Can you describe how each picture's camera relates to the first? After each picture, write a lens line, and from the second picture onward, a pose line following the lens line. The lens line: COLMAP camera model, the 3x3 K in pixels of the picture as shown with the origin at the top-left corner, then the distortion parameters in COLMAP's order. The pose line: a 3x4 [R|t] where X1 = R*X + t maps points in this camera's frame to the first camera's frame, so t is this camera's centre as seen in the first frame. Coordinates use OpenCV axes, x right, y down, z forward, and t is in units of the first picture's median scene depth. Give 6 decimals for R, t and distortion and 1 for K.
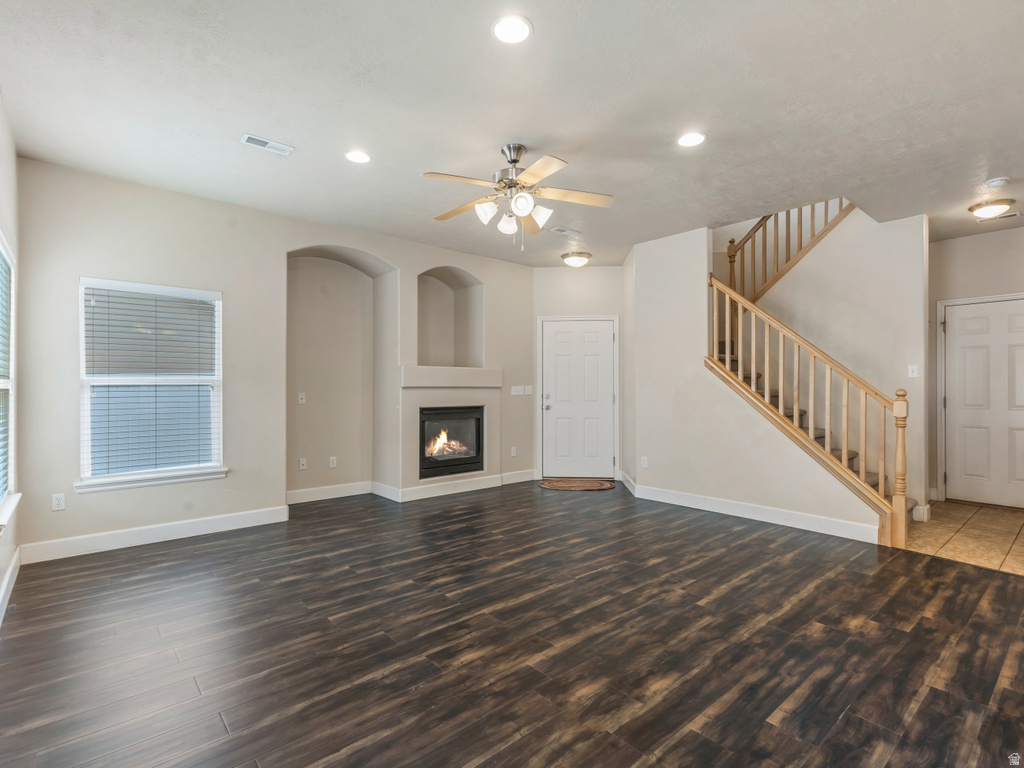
lens RADIAL K [[502.9, 0, 512.5], [0, 502.9, 379.9], [0, 0, 1]] dist [0.011964, -0.003114]
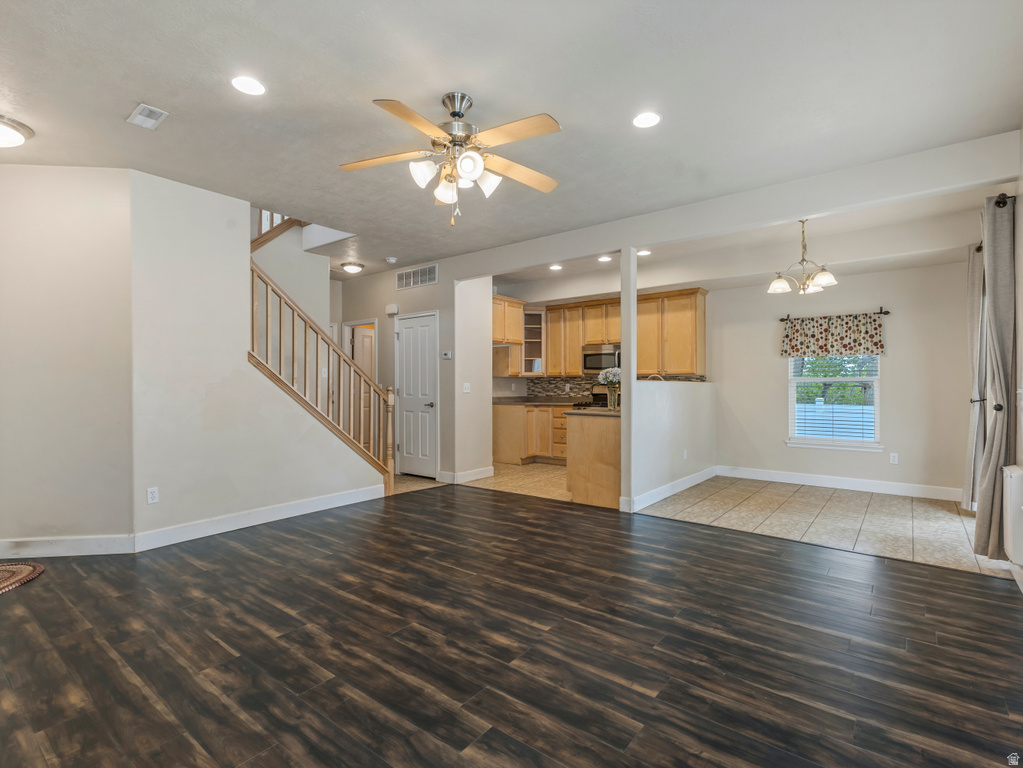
lens RADIAL K [[502.4, 0, 511.6], [0, 502.4, 384.2], [0, 0, 1]] dist [0.011964, -0.003114]
pose [[-0.184826, -0.001425, 0.982770, -0.851556], [-0.010538, 0.999944, -0.000532, 0.011622], [-0.982715, -0.010455, -0.184831, 1.087419]]
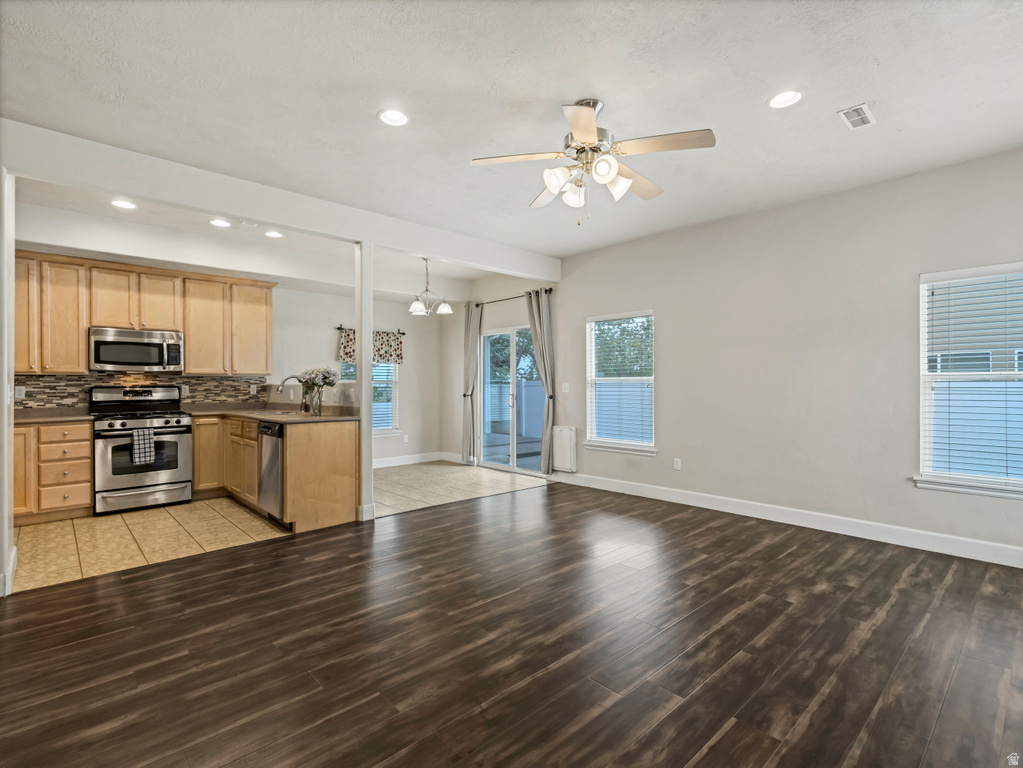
lens RADIAL K [[502.4, 0, 509.3], [0, 502.4, 381.6], [0, 0, 1]] dist [0.011964, -0.003114]
pose [[-0.999440, 0.002978, -0.033335, 0.169786], [0.003584, 0.999829, -0.018117, 0.023533], [0.033275, -0.018226, -0.999280, 1.885500]]
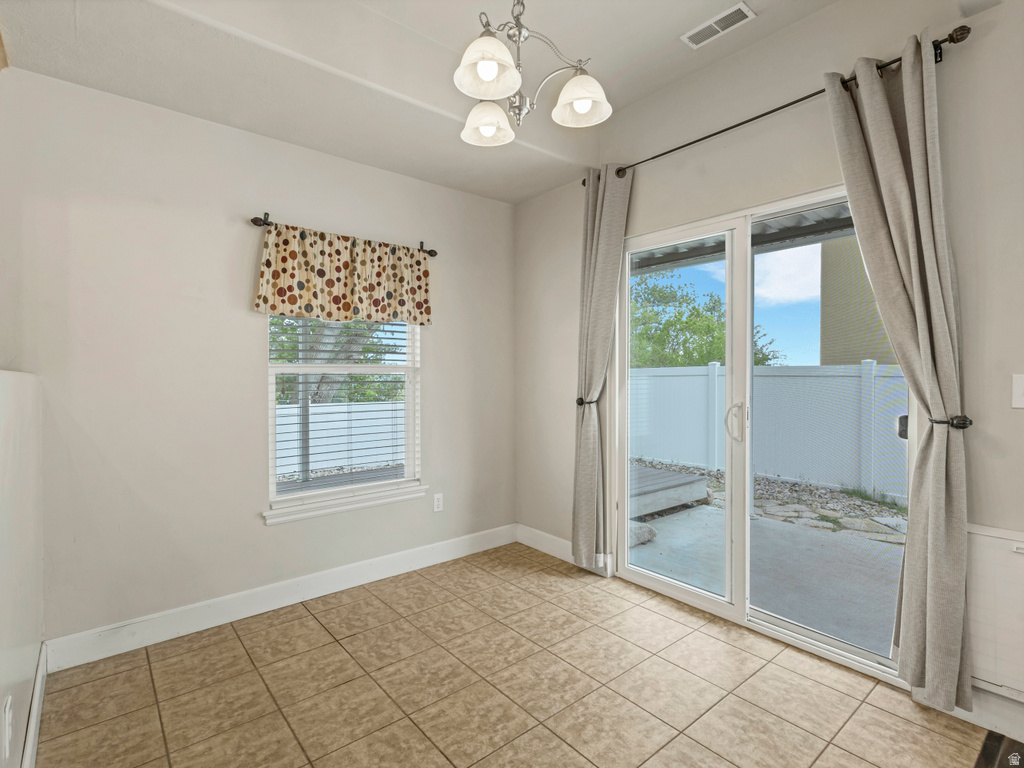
lens RADIAL K [[502.9, 0, 508.5], [0, 502.9, 375.4], [0, 0, 1]] dist [0.011964, -0.003114]
pose [[-0.999908, 0.000416, 0.013523, 0.421470], [0.000357, 0.999990, -0.004391, -0.001356], [-0.013525, -0.004386, -0.999899, 0.511929]]
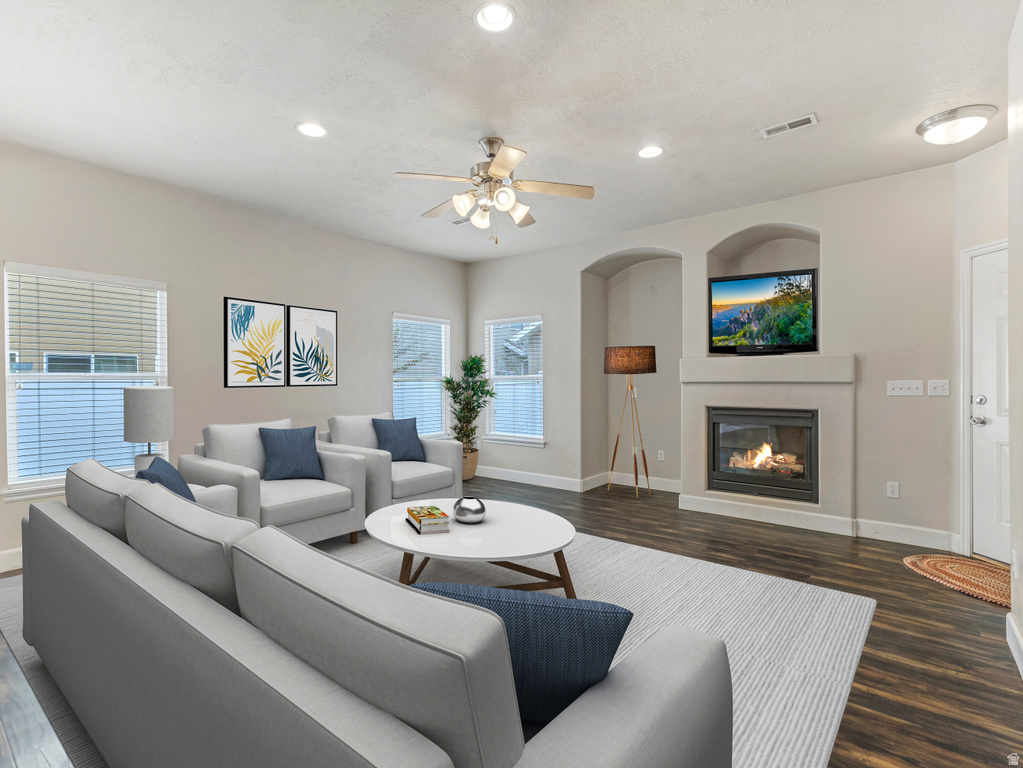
lens RADIAL K [[502.4, 0, 512.2], [0, 502.4, 383.2], [0, 0, 1]] dist [0.011964, -0.003114]
pose [[0.177819, 0.001280, -0.984062, 1.005620], [0.016307, 0.999858, 0.004247, 0.011680], [0.983928, -0.016802, 0.177773, 0.878376]]
